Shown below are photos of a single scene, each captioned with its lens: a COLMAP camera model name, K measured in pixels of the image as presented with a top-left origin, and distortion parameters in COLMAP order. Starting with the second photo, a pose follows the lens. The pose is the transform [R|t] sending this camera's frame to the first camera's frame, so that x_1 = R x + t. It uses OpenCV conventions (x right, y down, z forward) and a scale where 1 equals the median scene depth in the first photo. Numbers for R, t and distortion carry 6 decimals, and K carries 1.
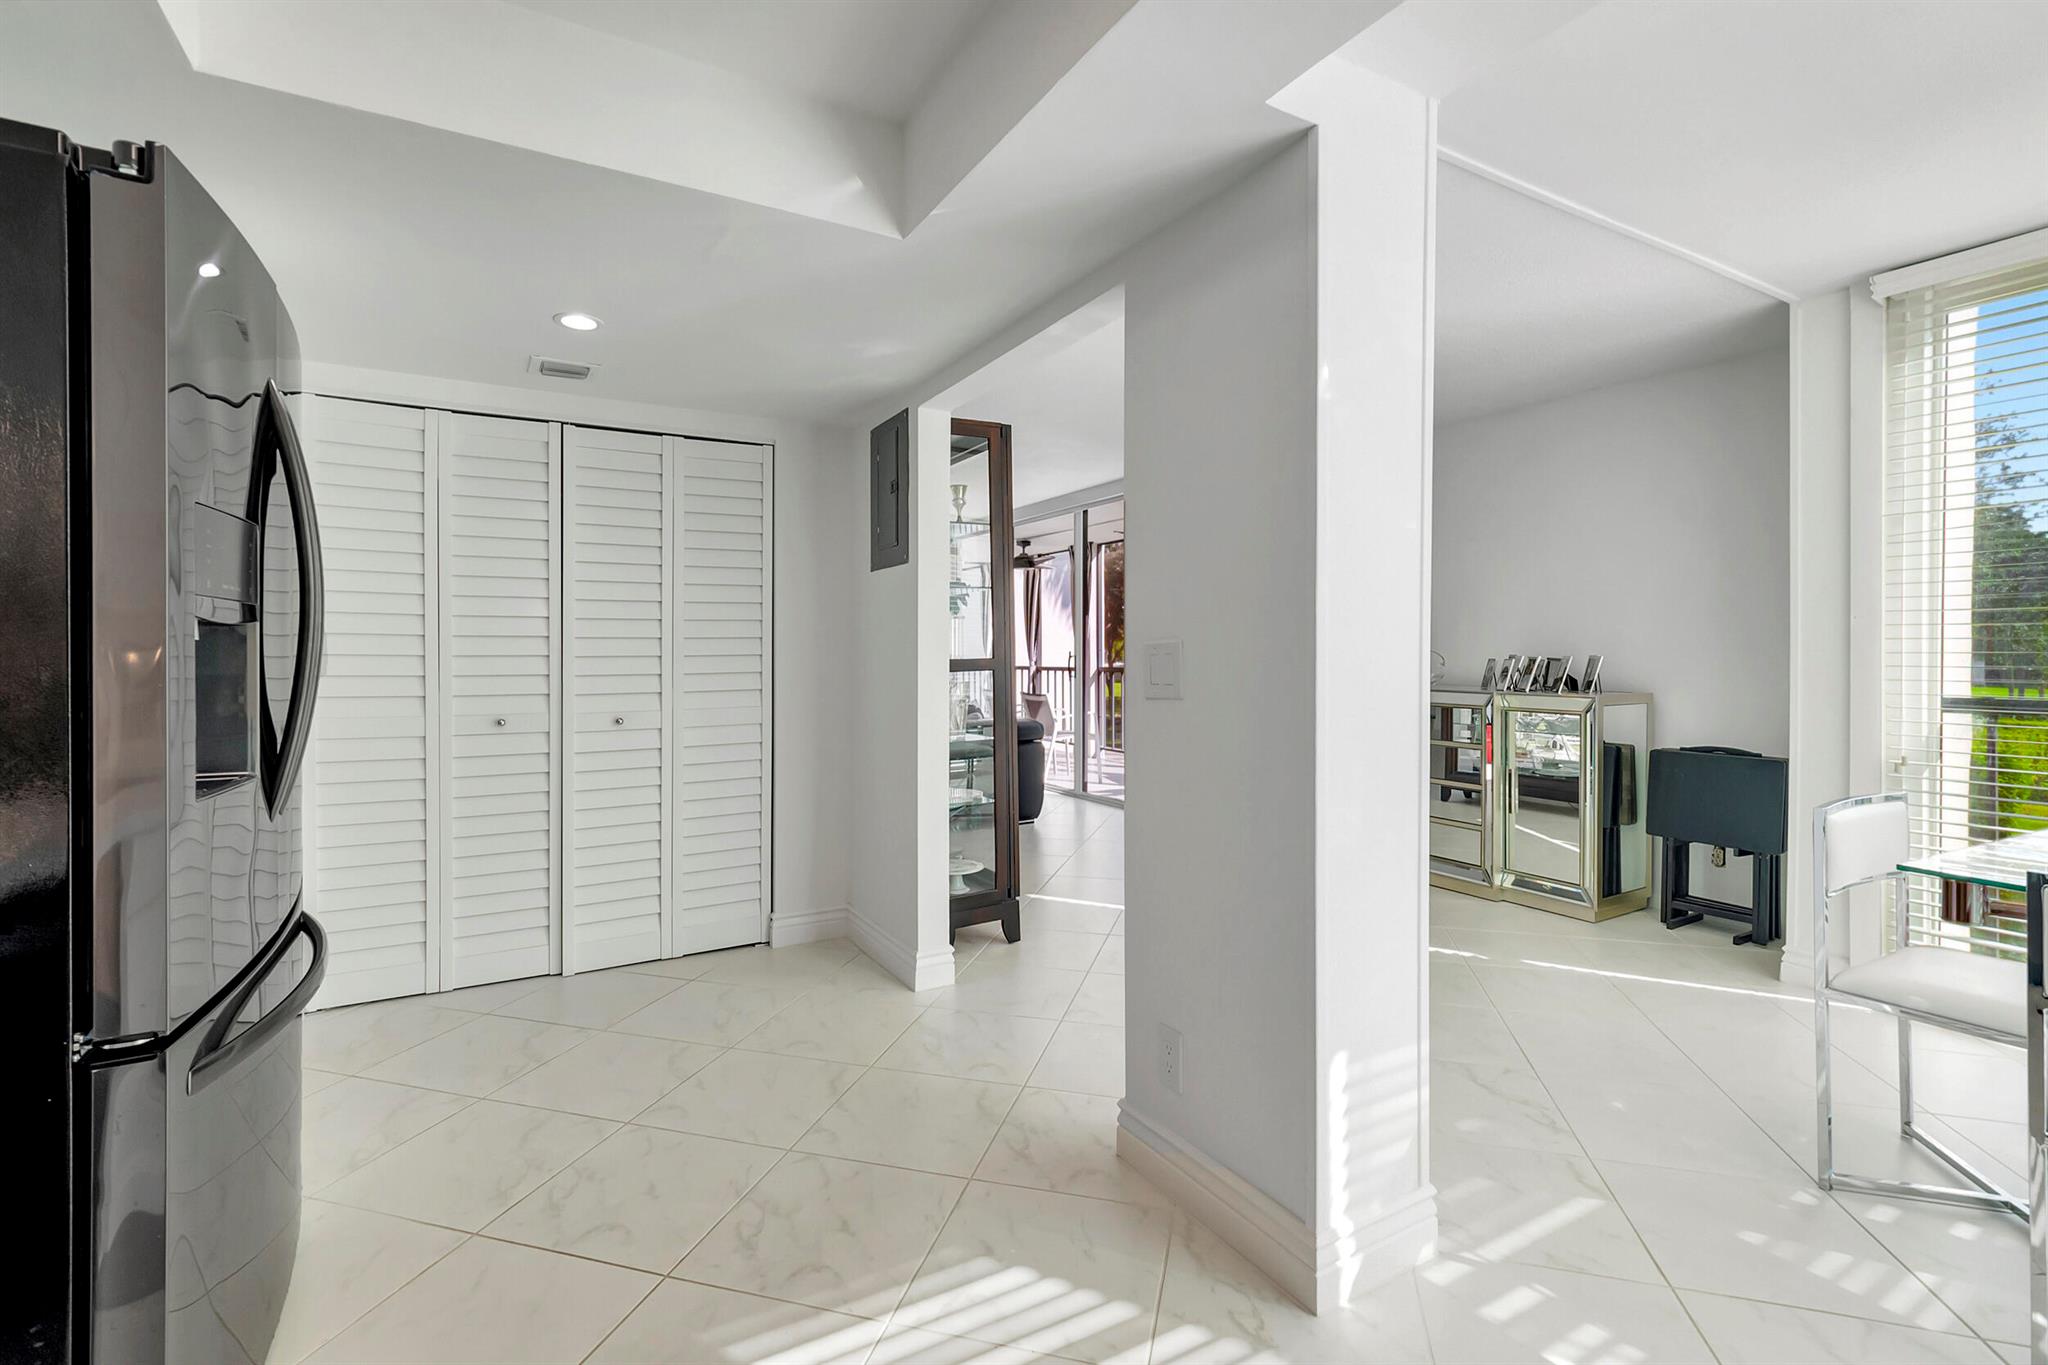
lens RADIAL K [[898.8, 0, 988.5], [0, 898.8, 653.6], [0, 0, 1]] dist [0.000950, -0.002445]
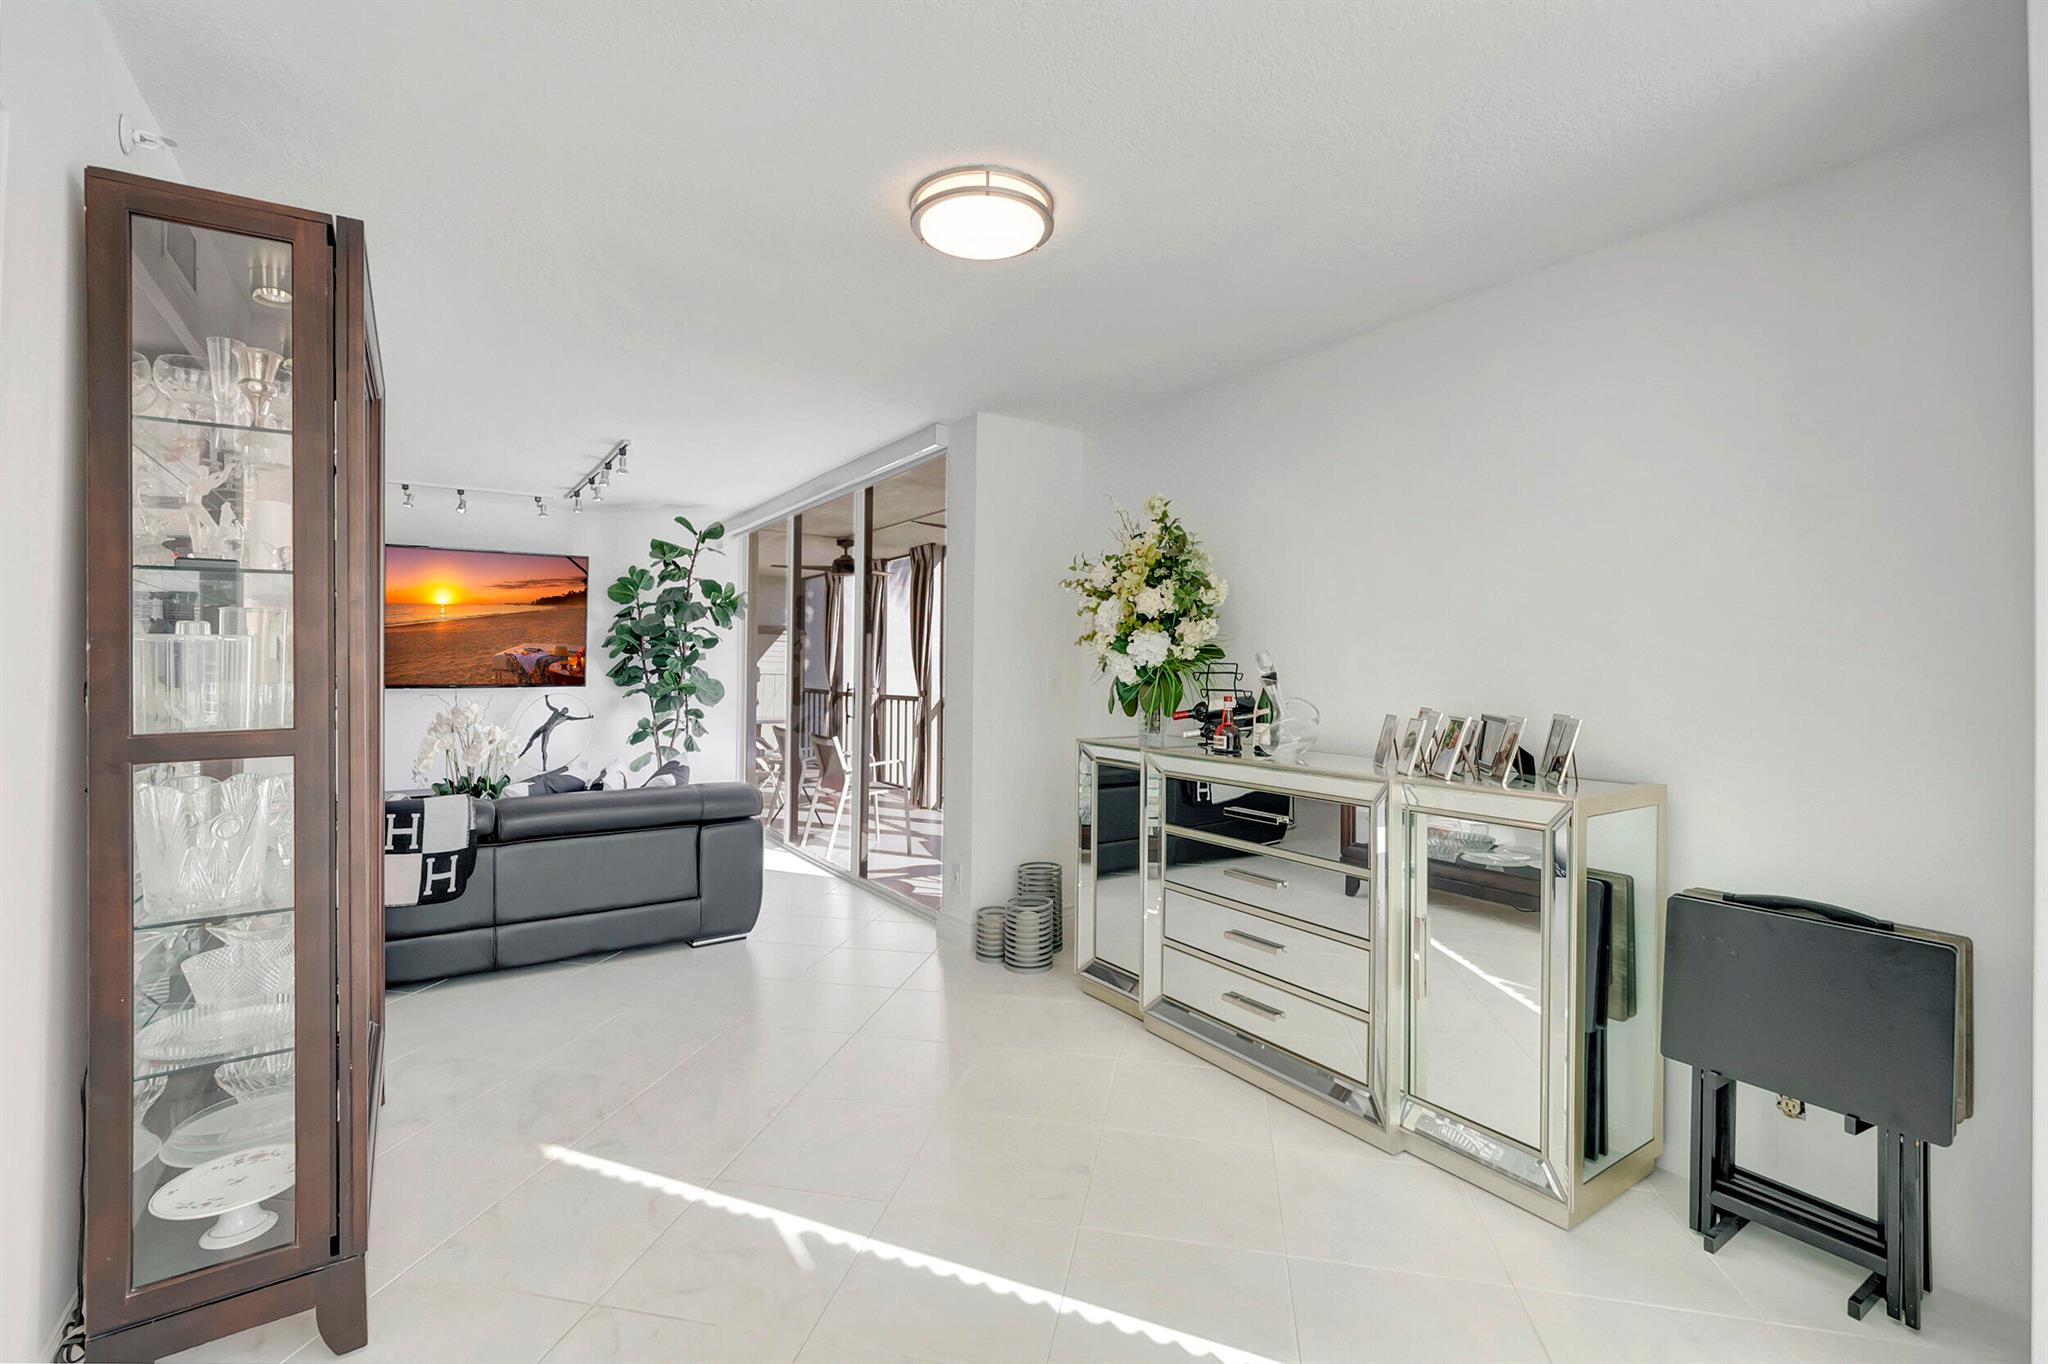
lens RADIAL K [[898.8, 0, 979.9], [0, 898.8, 668.4], [0, 0, 1]] dist [0.000950, -0.002445]
pose [[0.998582, 0.006736, 0.052800, 0.275234], [-0.006665, 0.999977, -0.001515, -0.023915], [-0.052809, 0.001160, 0.998604, 0.451303]]
